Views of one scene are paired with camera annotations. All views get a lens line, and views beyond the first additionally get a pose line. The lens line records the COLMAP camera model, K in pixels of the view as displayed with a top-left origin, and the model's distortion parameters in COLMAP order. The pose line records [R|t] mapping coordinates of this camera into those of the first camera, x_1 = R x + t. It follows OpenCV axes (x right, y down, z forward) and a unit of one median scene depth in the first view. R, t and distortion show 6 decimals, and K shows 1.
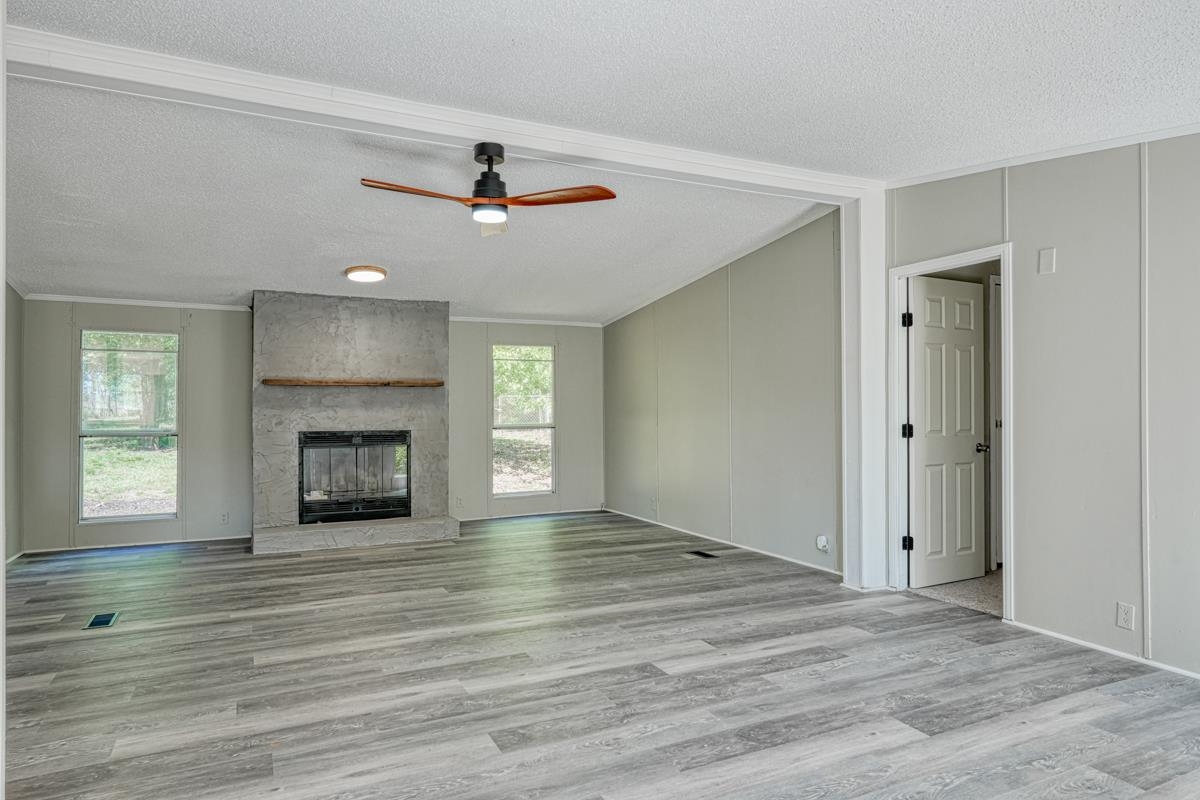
lens RADIAL K [[750.5, 0, 597.8], [0, 750.5, 398.5], [0, 0, 1]] dist [-0.001122, 0.003217]
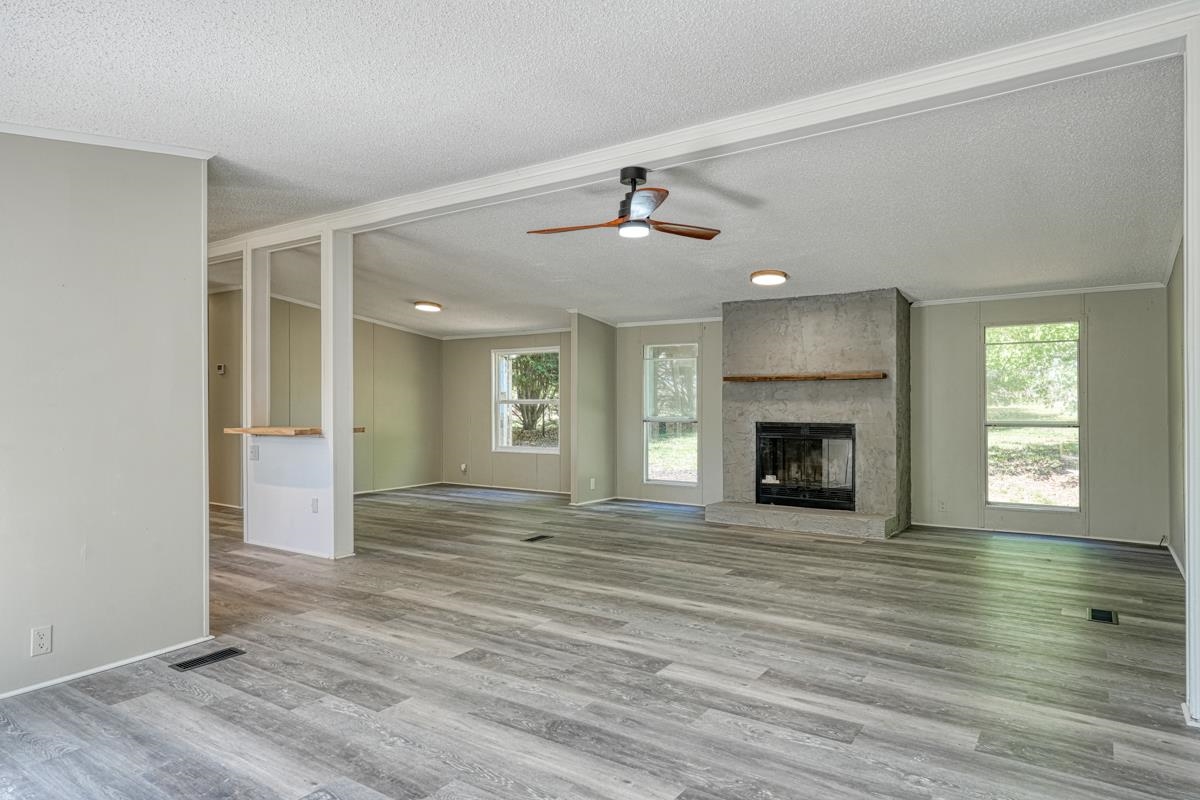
lens RADIAL K [[750.5, 0, 597.4], [0, 750.5, 402.3], [0, 0, 1]] dist [-0.001122, 0.003217]
pose [[0.462875, 0.002818, -0.886419, 0.778144], [0.011473, 0.999892, 0.009170, 0.001677], [0.886349, -0.014414, 0.462793, 0.403259]]
